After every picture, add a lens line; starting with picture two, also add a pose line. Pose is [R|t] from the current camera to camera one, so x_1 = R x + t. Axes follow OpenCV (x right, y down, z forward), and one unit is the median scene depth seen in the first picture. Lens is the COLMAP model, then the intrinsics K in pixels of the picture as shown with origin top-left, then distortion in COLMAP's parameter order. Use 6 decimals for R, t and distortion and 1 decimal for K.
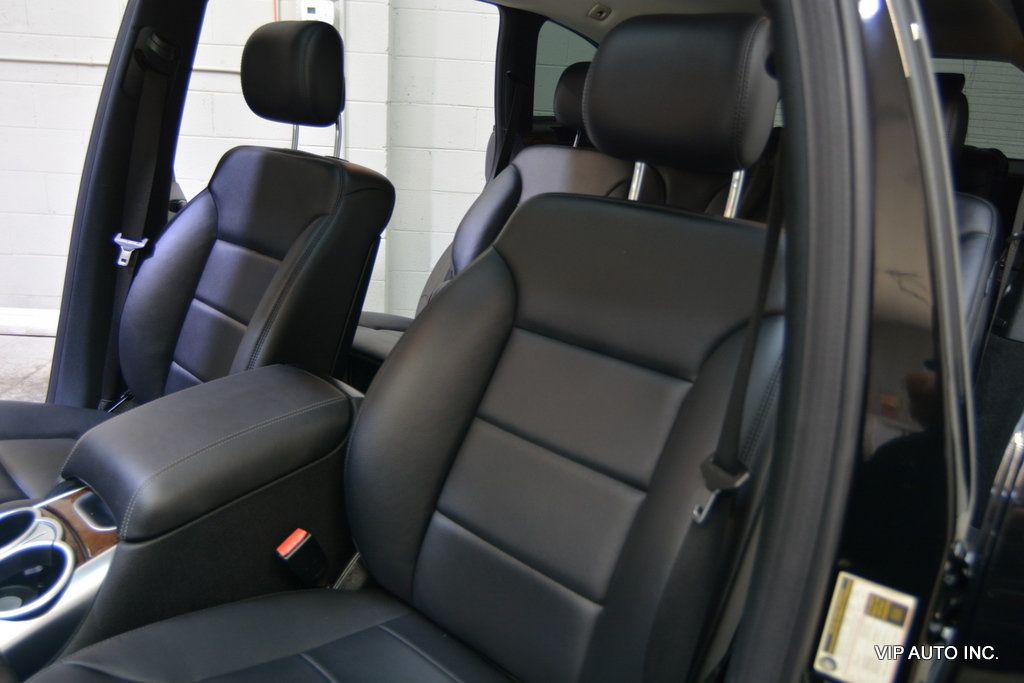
lens RADIAL K [[773.4, 0, 509.3], [0, 773.4, 335.1], [0, 0, 1]] dist [-0.019363, 0.010721]
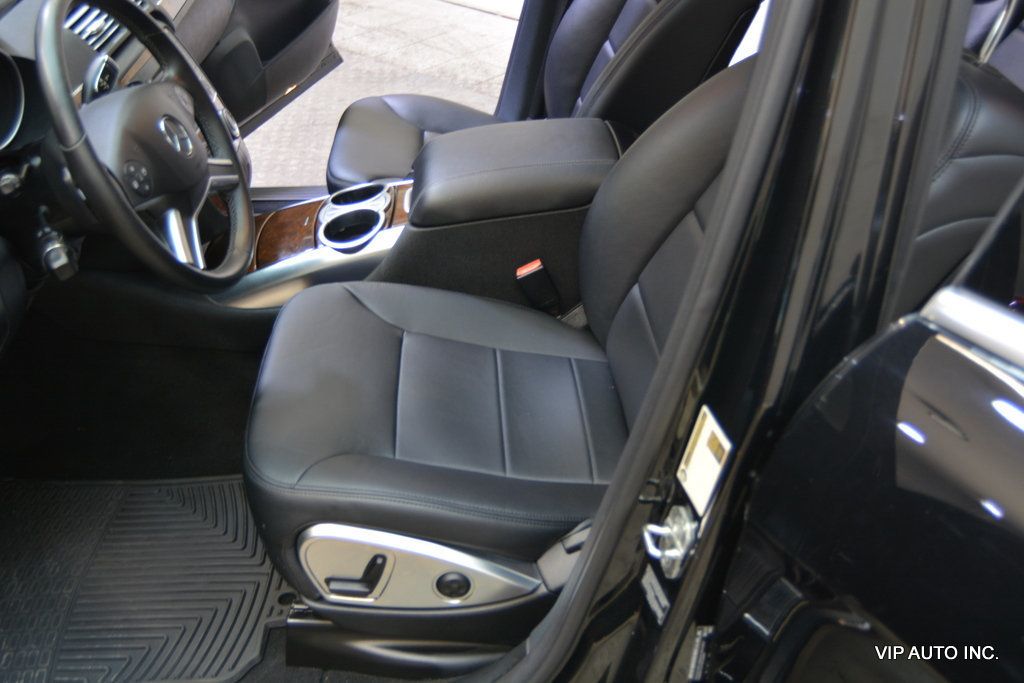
lens RADIAL K [[978.9, 0, 512.6], [0, 978.9, 338.4], [0, 0, 1]] dist [-0.021112, 0.000000]
pose [[0.713801, 0.352322, -0.605275, 0.708545], [-0.178215, 0.927174, 0.329526, -0.137676], [0.677295, -0.127347, 0.724607, -0.148302]]
